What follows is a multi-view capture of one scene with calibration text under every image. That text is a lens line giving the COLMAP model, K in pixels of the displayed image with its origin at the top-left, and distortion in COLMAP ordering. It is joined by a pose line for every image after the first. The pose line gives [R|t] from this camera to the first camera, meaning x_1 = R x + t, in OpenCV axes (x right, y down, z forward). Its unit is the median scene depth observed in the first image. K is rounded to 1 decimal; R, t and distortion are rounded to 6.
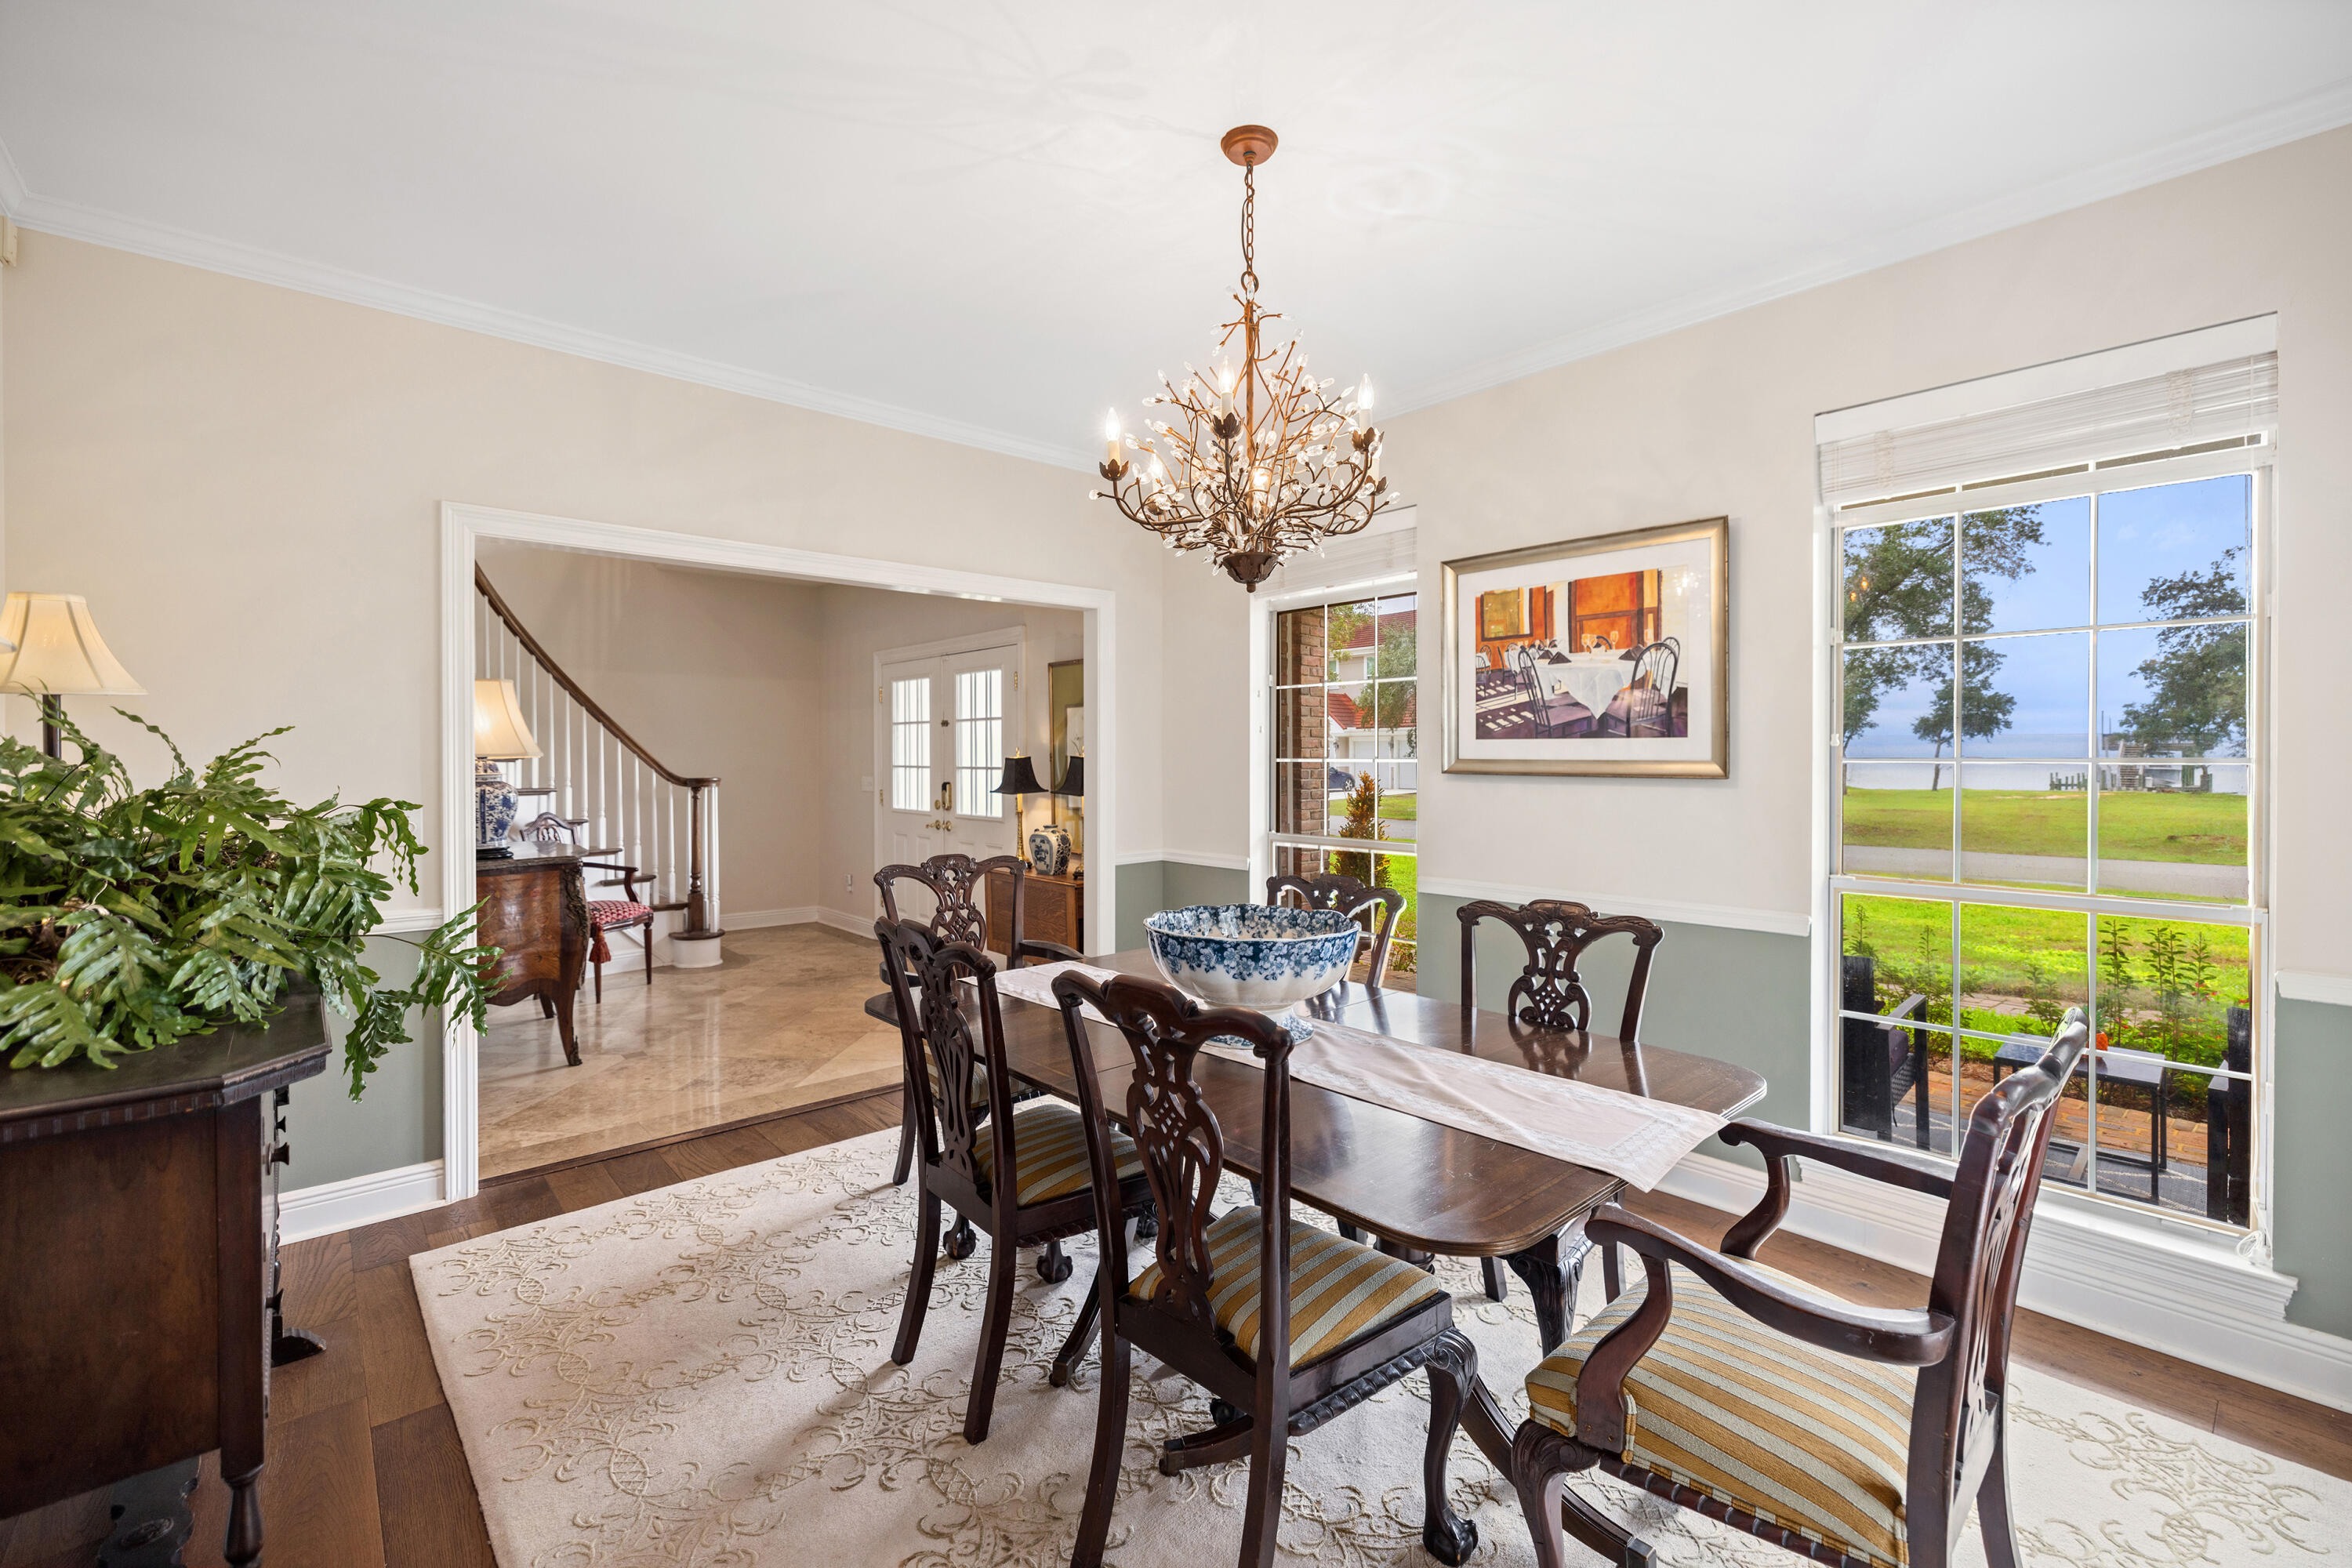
lens RADIAL K [[1001.9, 0, 1158.4], [0, 1001.9, 773.5], [0, 0, 1]] dist [0.001298, -0.000625]
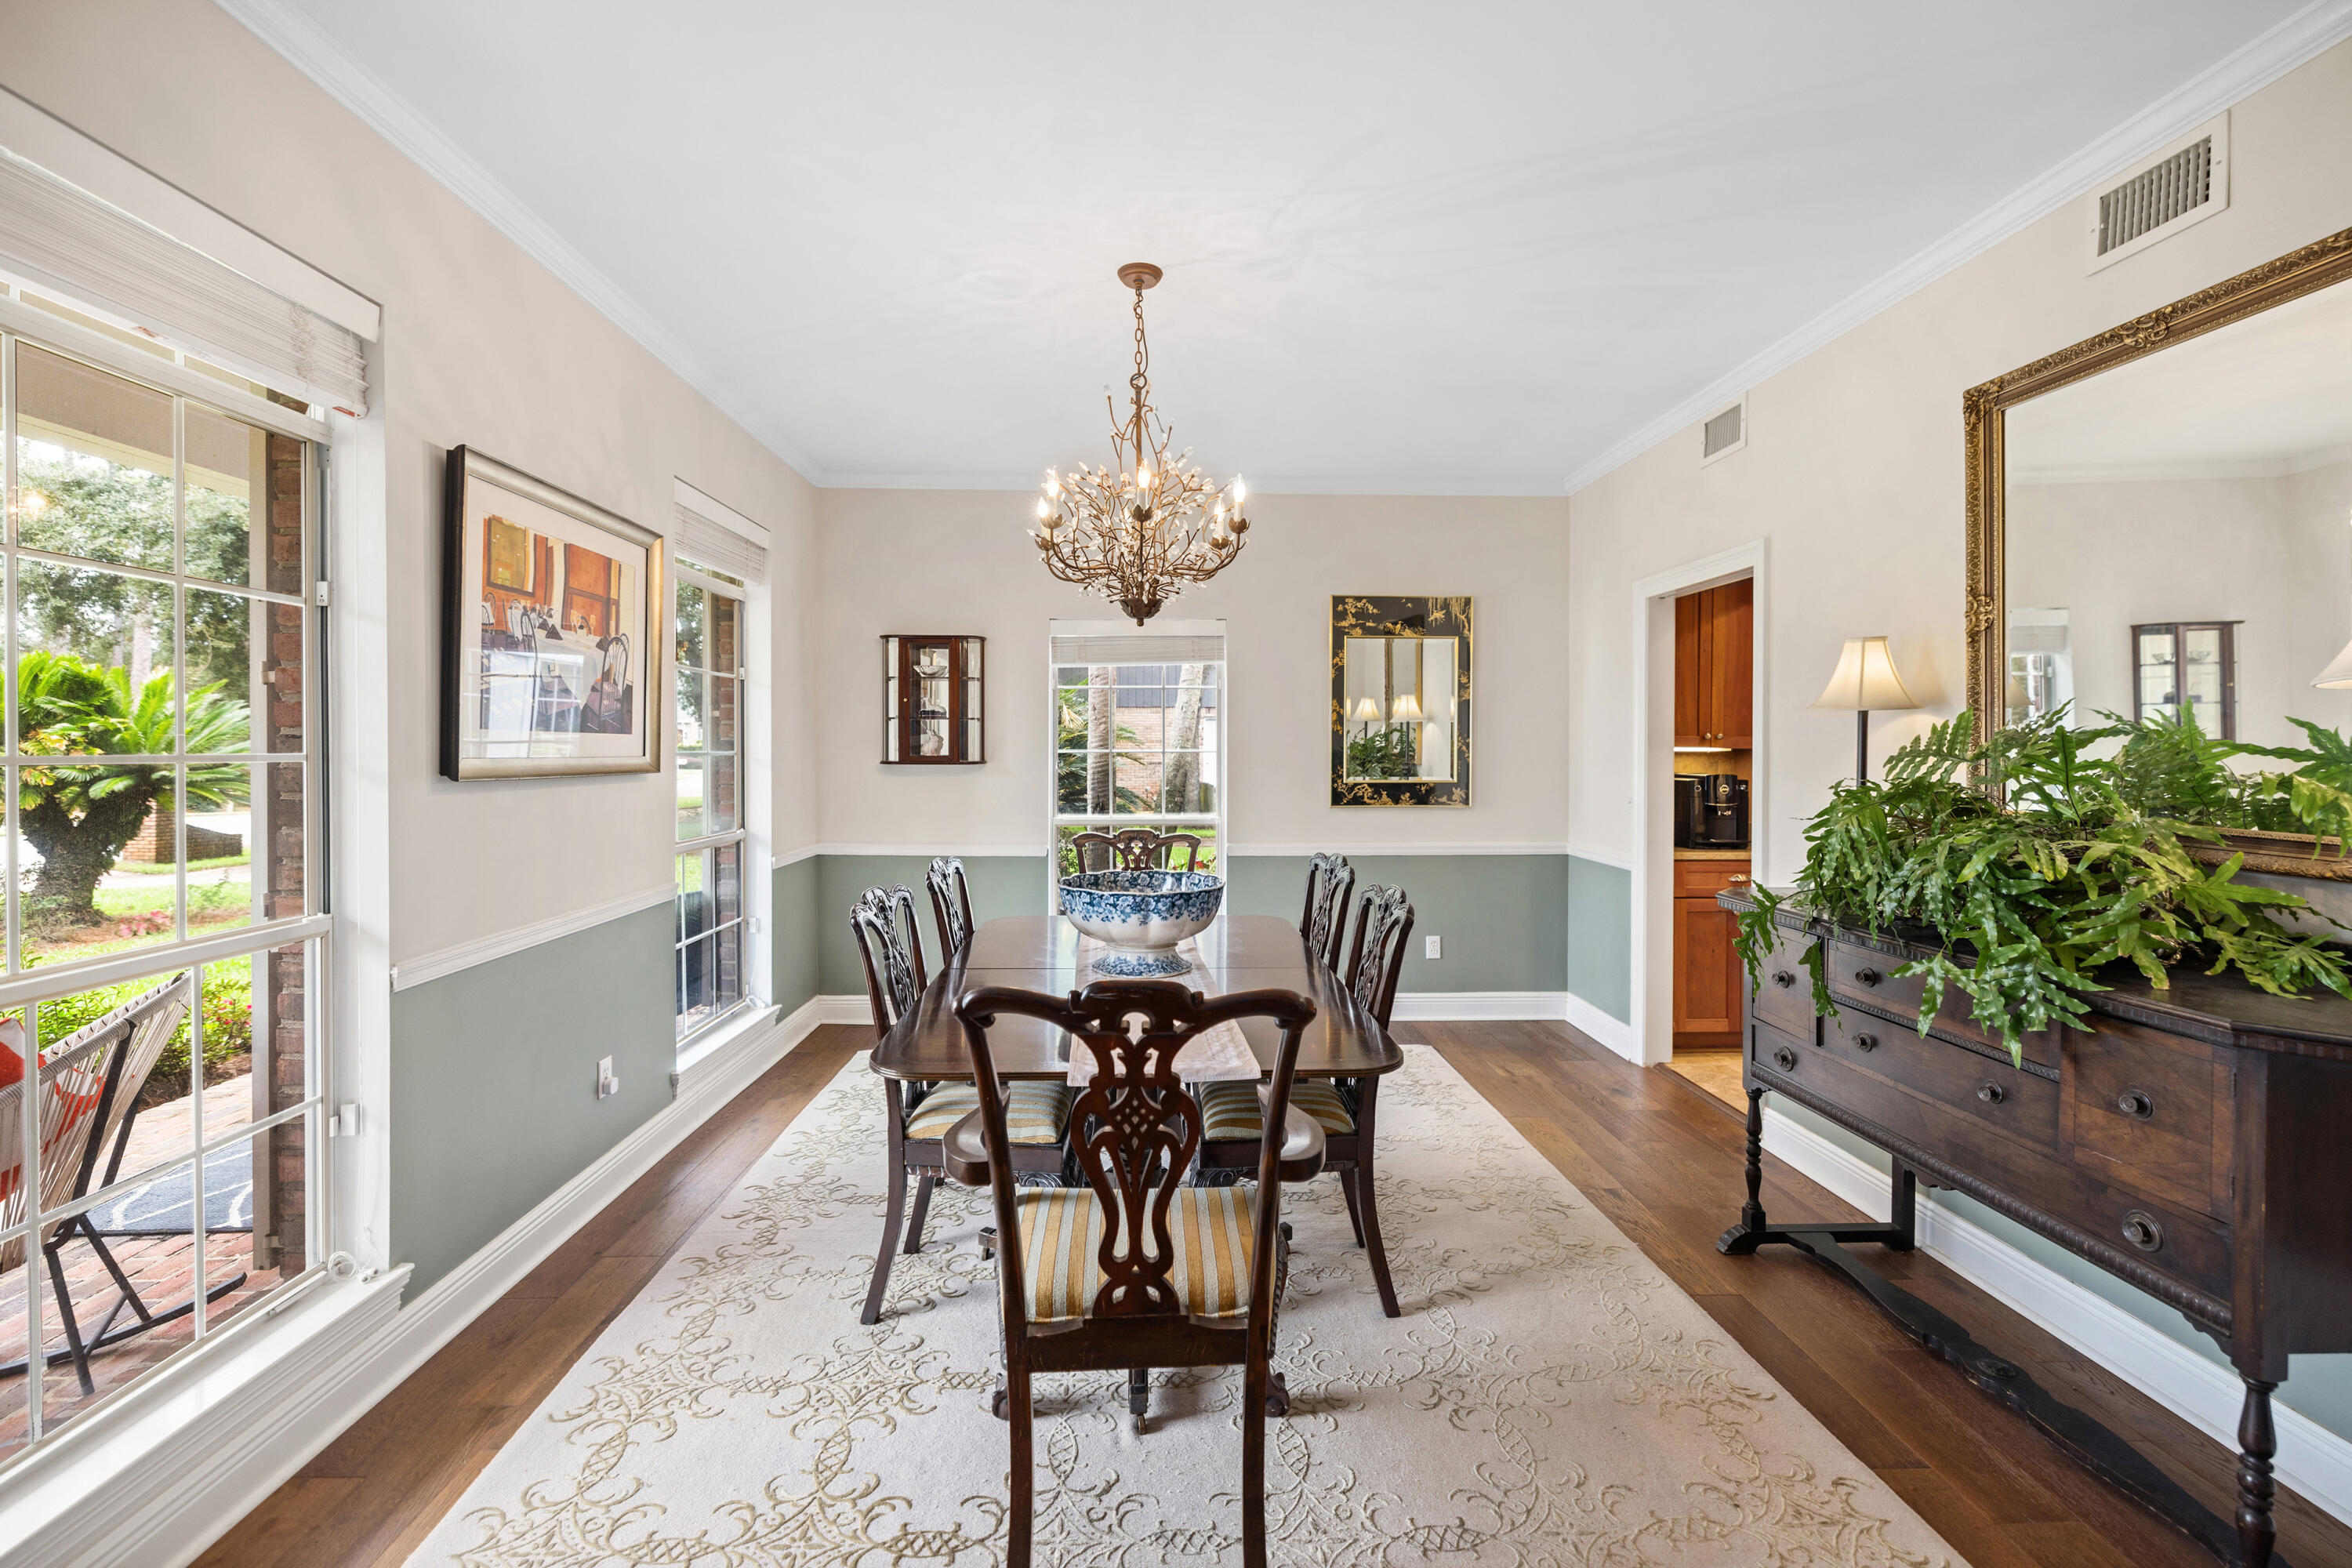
lens RADIAL K [[1001.9, 0, 1165.3], [0, 1001.9, 762.5], [0, 0, 1]] dist [0.001298, -0.000625]
pose [[-0.775996, -0.011195, 0.630639, -0.494475], [0.007001, 0.999628, 0.026359, -0.028092], [-0.630700, 0.024870, -0.775629, 1.322096]]
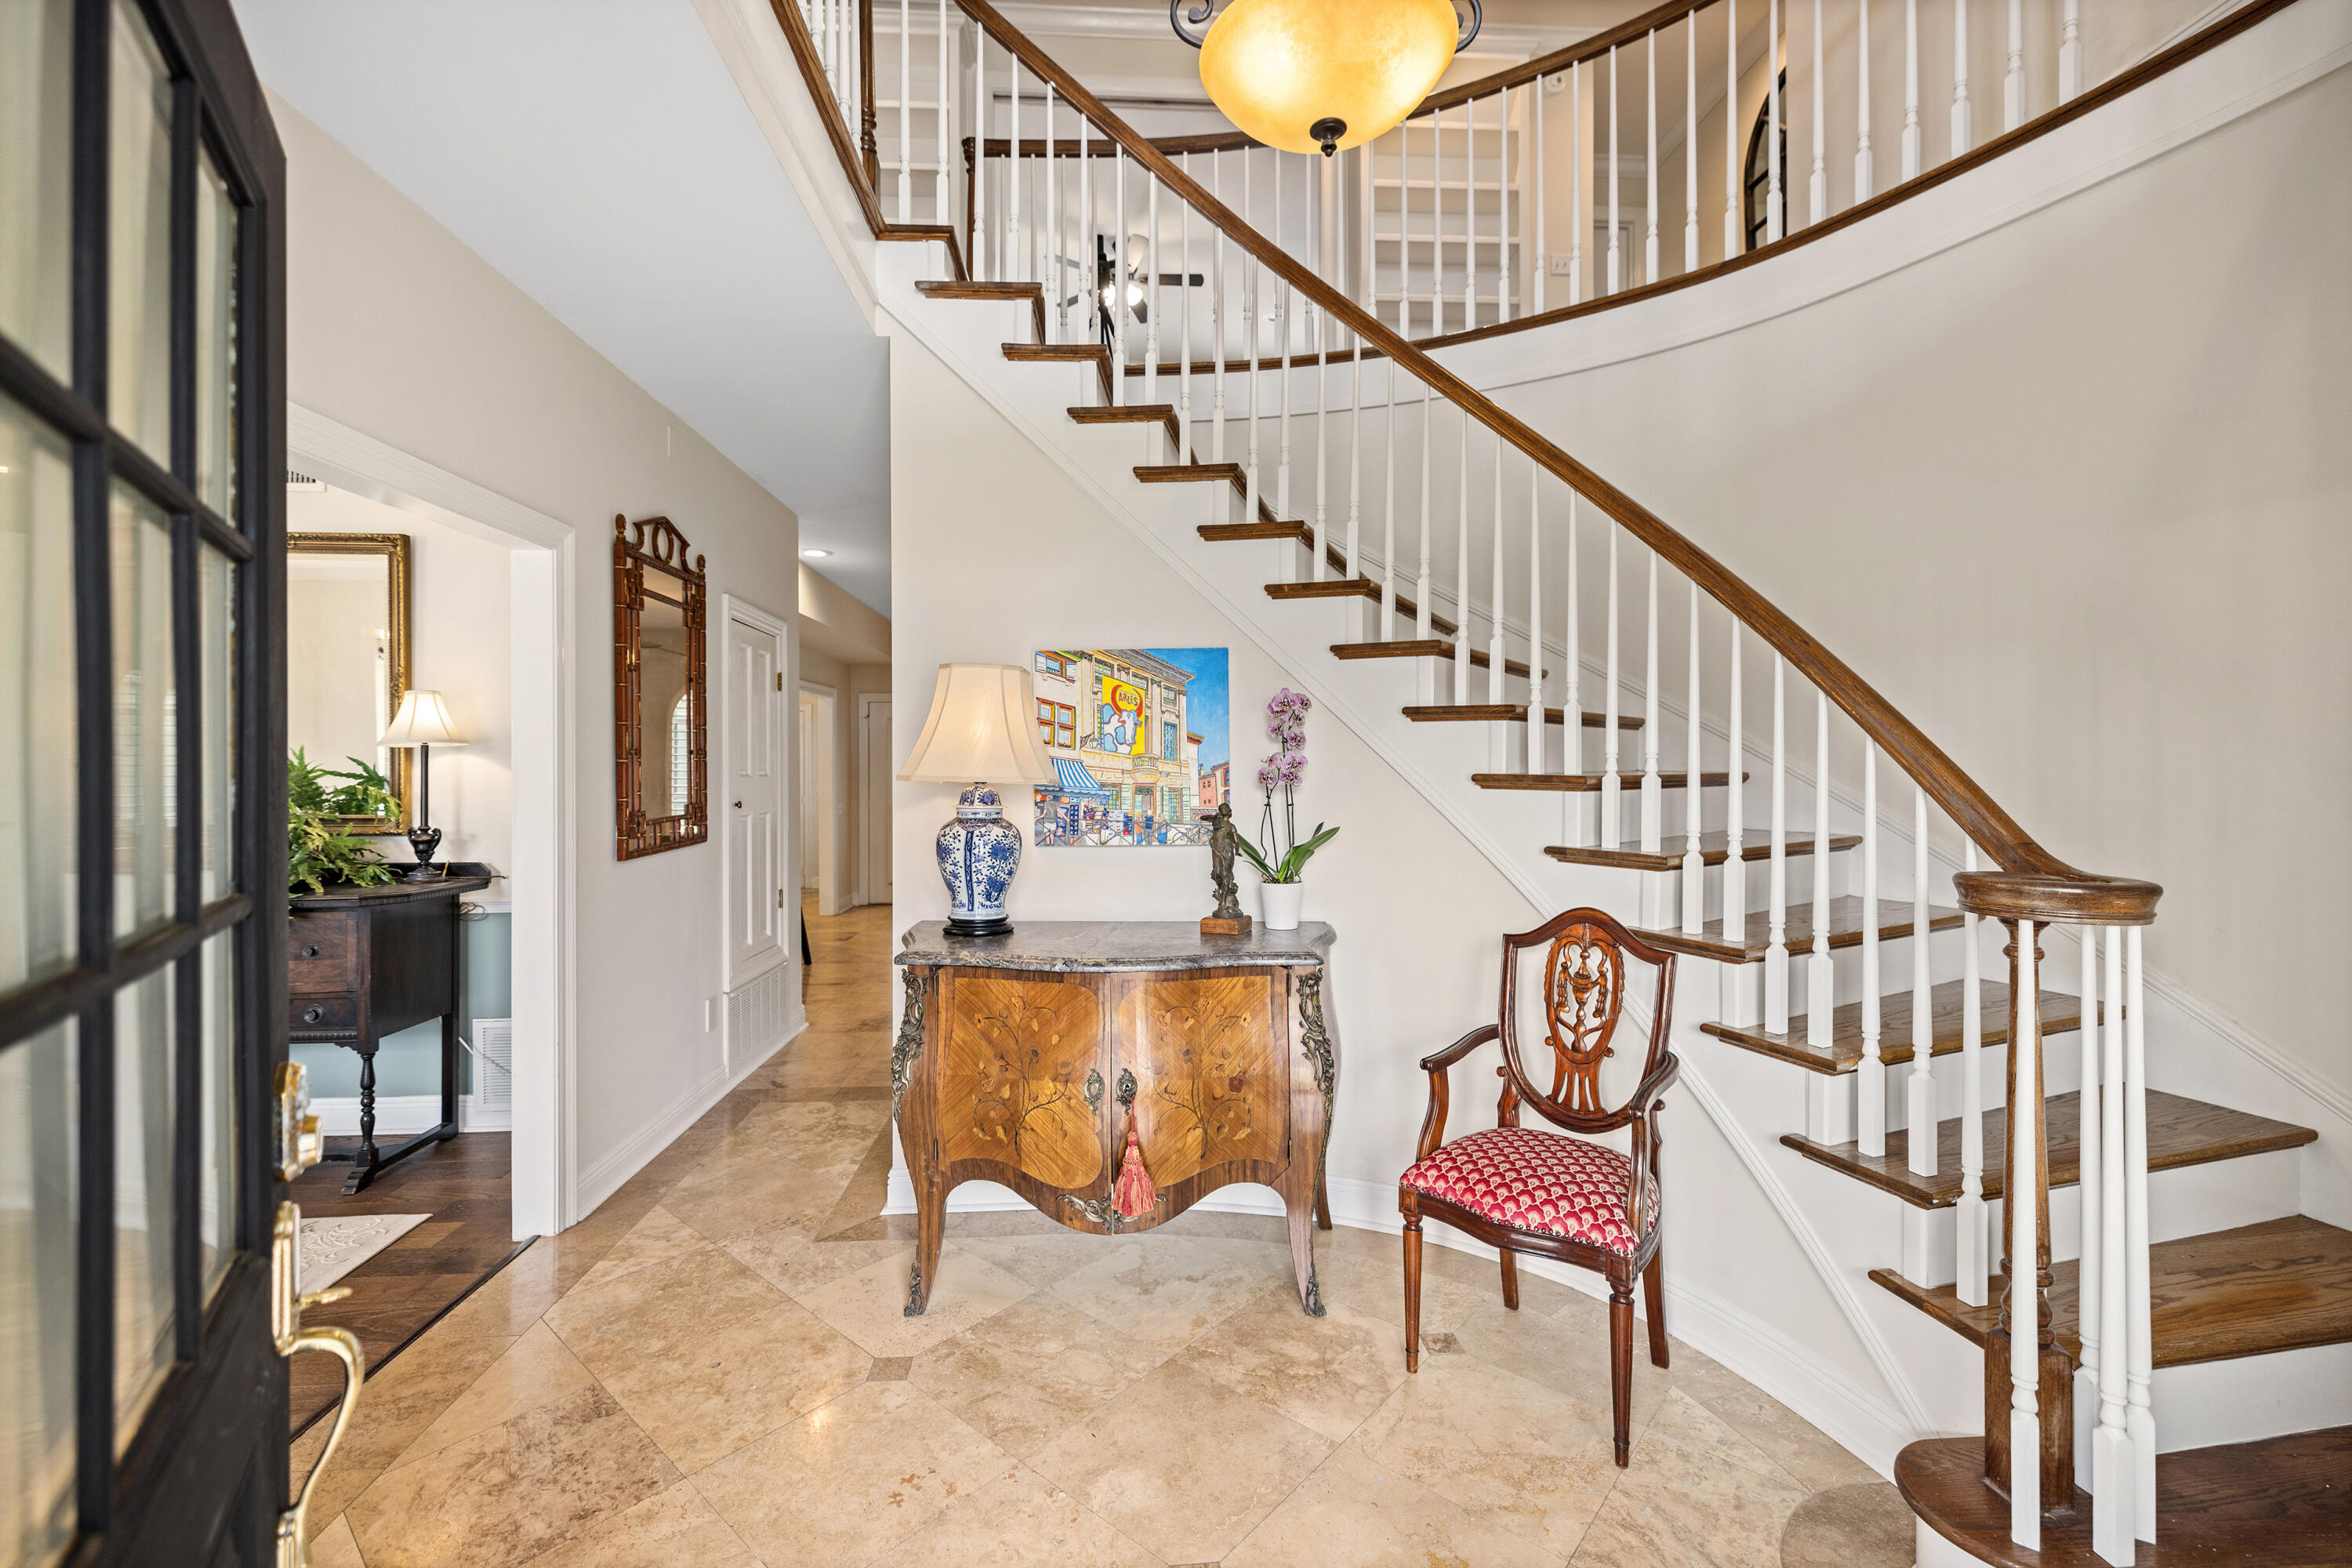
lens RADIAL K [[1001.9, 0, 1176.9], [0, 1001.9, 763.5], [0, 0, 1]] dist [0.001298, -0.000625]
pose [[-0.594079, 0.005471, -0.804388, -0.270847], [-0.006841, 0.999906, 0.011853, -0.048027], [0.804378, 0.012545, -0.593986, 1.914798]]
